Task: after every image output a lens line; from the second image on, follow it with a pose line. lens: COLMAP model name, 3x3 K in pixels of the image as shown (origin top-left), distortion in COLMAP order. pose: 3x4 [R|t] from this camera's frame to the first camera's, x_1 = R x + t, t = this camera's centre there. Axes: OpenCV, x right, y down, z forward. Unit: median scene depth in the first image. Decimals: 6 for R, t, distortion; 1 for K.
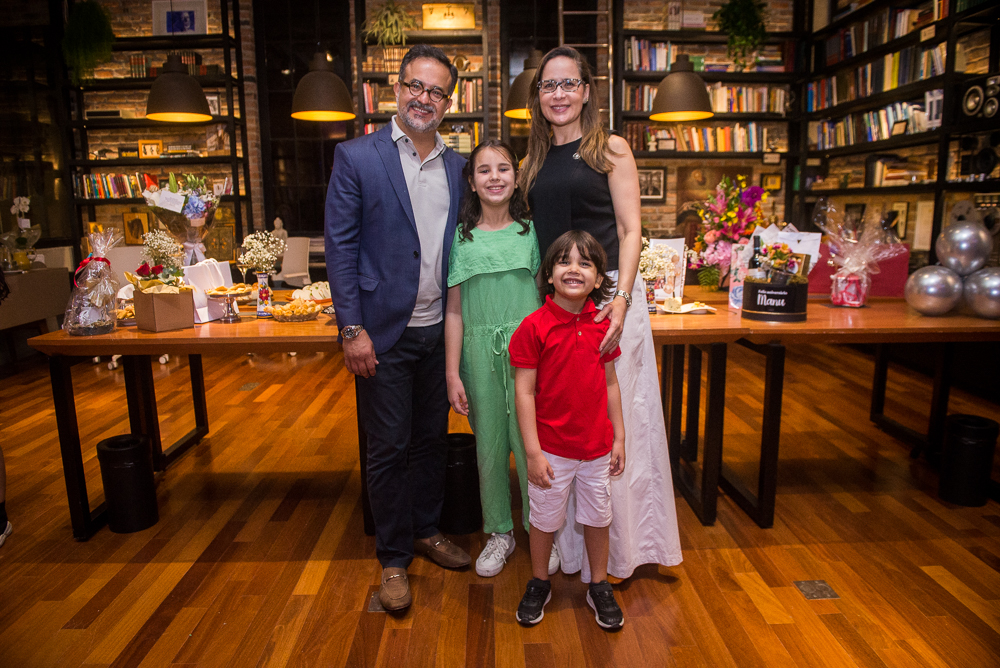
lens RADIAL K [[671.2, 0, 504.1], [0, 671.2, 338.2], [0, 0, 1]] dist [-0.061607, 0.004658]
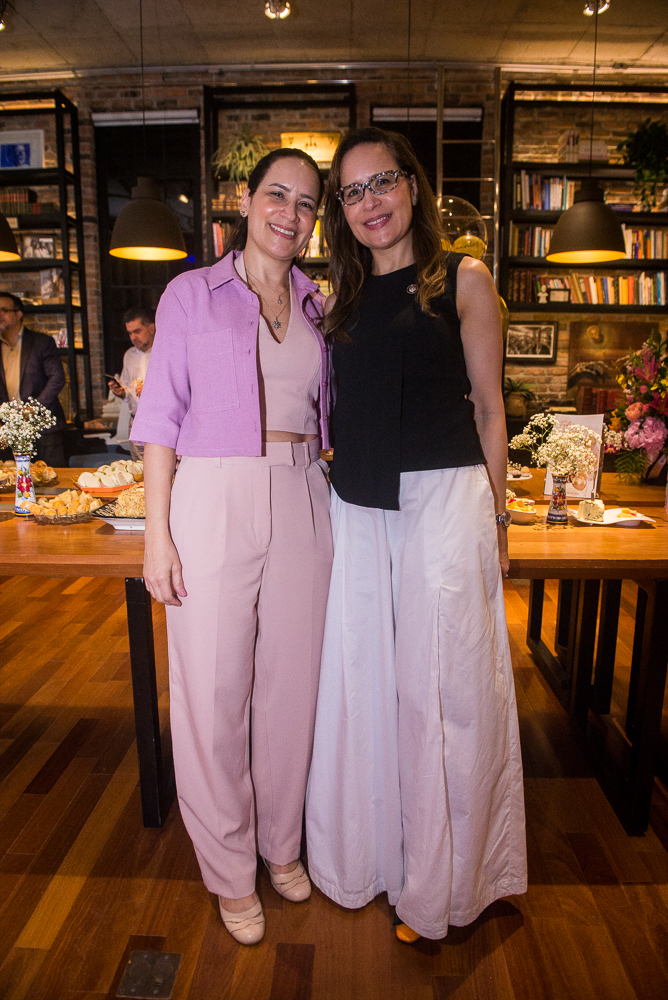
lens RADIAL K [[671.2, 0, 335.9], [0, 671.2, 500.2], [0, 0, 1]] dist [-0.061607, 0.004658]
pose [[0.998038, 0.024430, -0.057645, 0.010745], [-0.024000, 0.999679, 0.008141, -0.026305], [0.057826, -0.006742, 0.998304, 0.123931]]
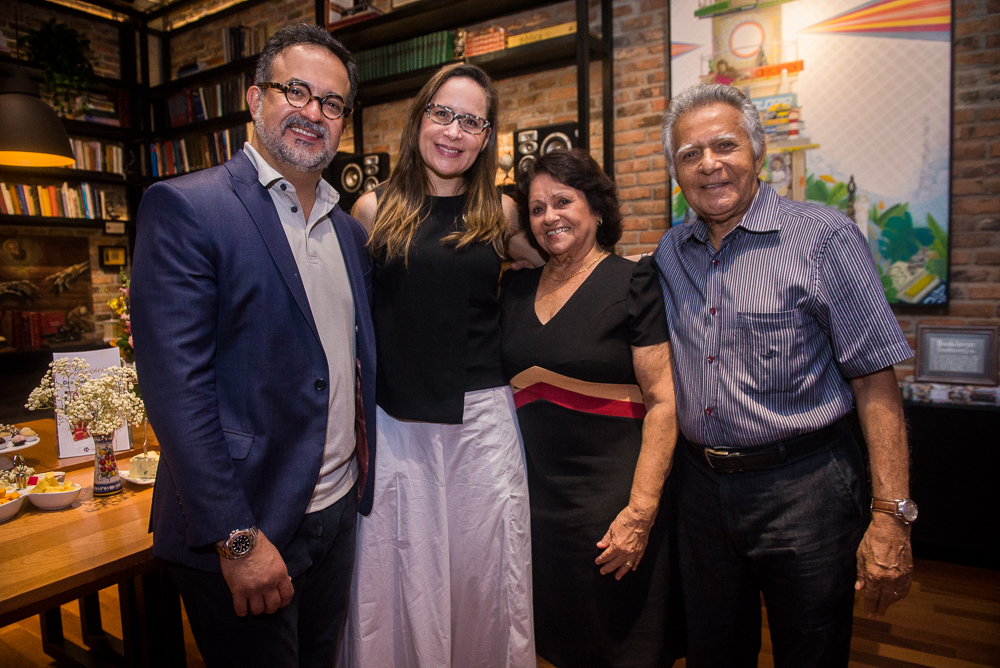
lens RADIAL K [[671.2, 0, 502.5], [0, 671.2, 337.6], [0, 0, 1]] dist [-0.061607, 0.004658]
pose [[0.550357, -0.076785, 0.831391, -0.018027], [0.167398, 0.985691, -0.019777, -0.042233], [-0.817976, 0.150058, 0.555335, 0.179212]]
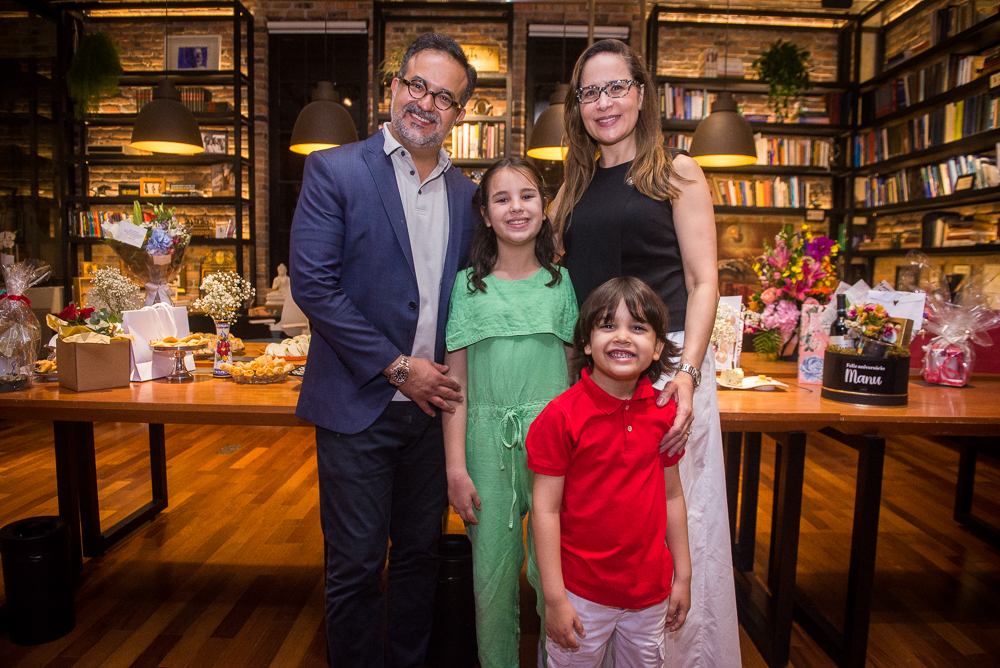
lens RADIAL K [[671.2, 0, 504.4], [0, 671.2, 338.7], [0, 0, 1]] dist [-0.061607, 0.004658]
pose [[0.999152, 0.031368, -0.026679, 0.000788], [-0.033474, 0.996024, -0.082558, -0.009538], [0.023984, 0.083381, 0.996229, 0.086226]]
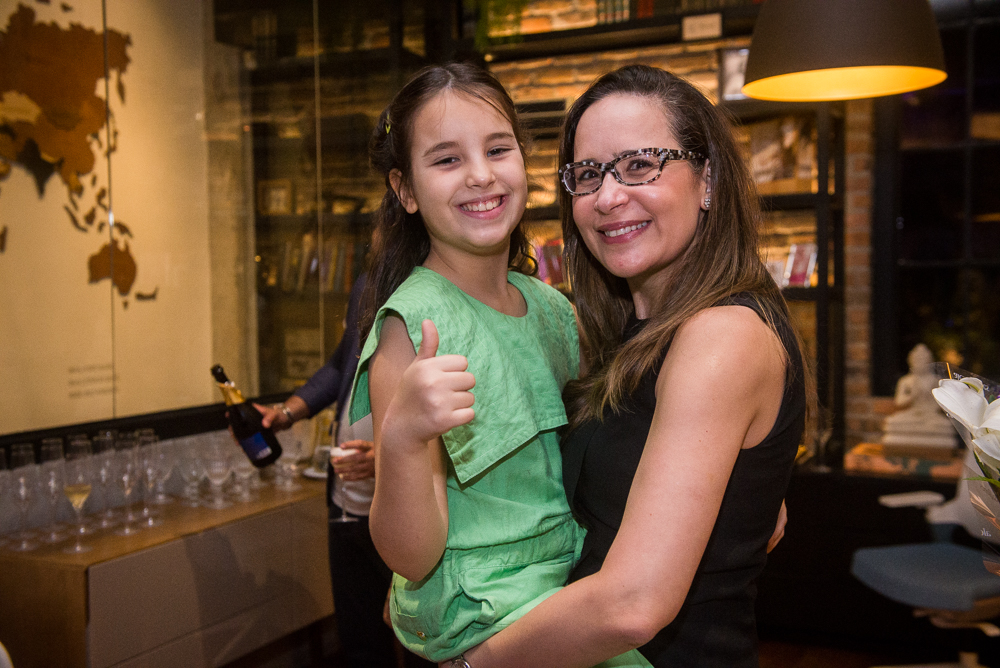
lens RADIAL K [[1160.8, 0, 503.8], [0, 1160.8, 335.7], [0, 0, 1]] dist [0.093286, 0.000000]
pose [[0.884183, 0.022294, -0.466608, -0.245084], [-0.083743, 0.990244, -0.111373, -0.092808], [0.459573, 0.137549, 0.877424, 0.292732]]
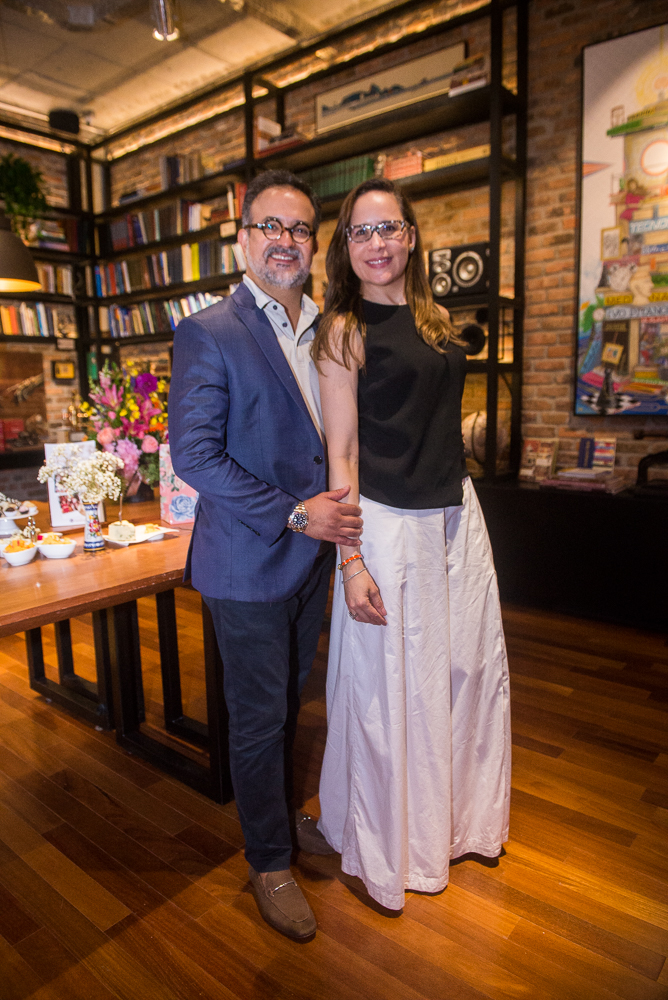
lens RADIAL K [[671.2, 0, 331.7], [0, 671.2, 498.6], [0, 0, 1]] dist [-0.061607, 0.004658]
pose [[0.656758, -0.115906, 0.745141, -0.060130], [0.146707, 0.988876, 0.024513, -0.030715], [-0.739693, 0.093218, 0.666457, 0.144394]]
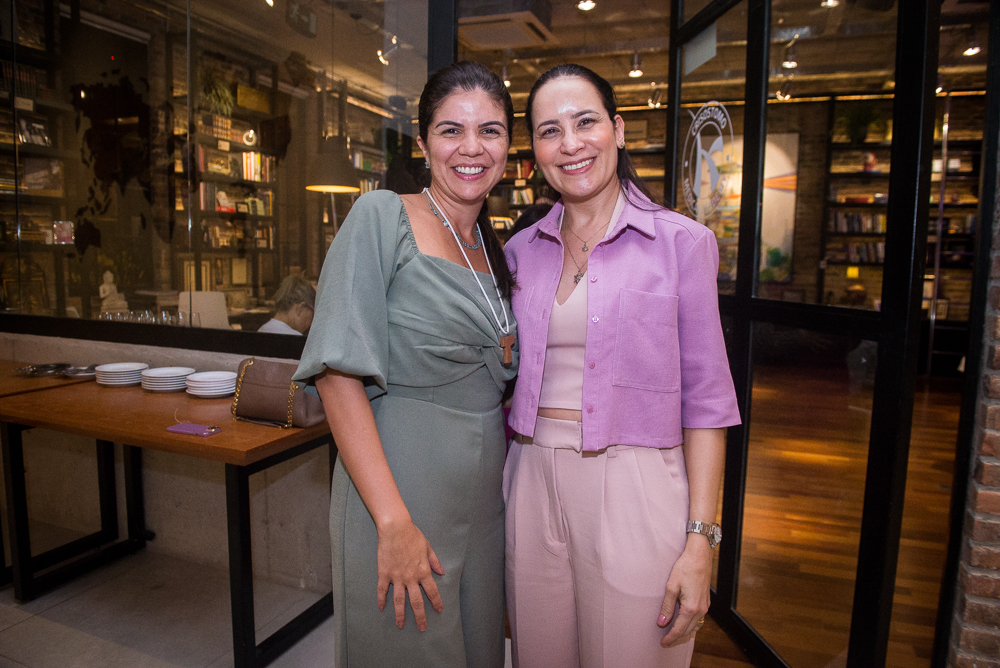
lens RADIAL K [[671.2, 0, 499.8], [0, 671.2, 336.4], [0, 0, 1]] dist [-0.061607, 0.004658]
pose [[0.391758, -0.089016, 0.915752, -0.990339], [0.149119, 0.988292, 0.032274, -0.045613], [-0.907904, 0.123912, 0.400445, 0.186727]]
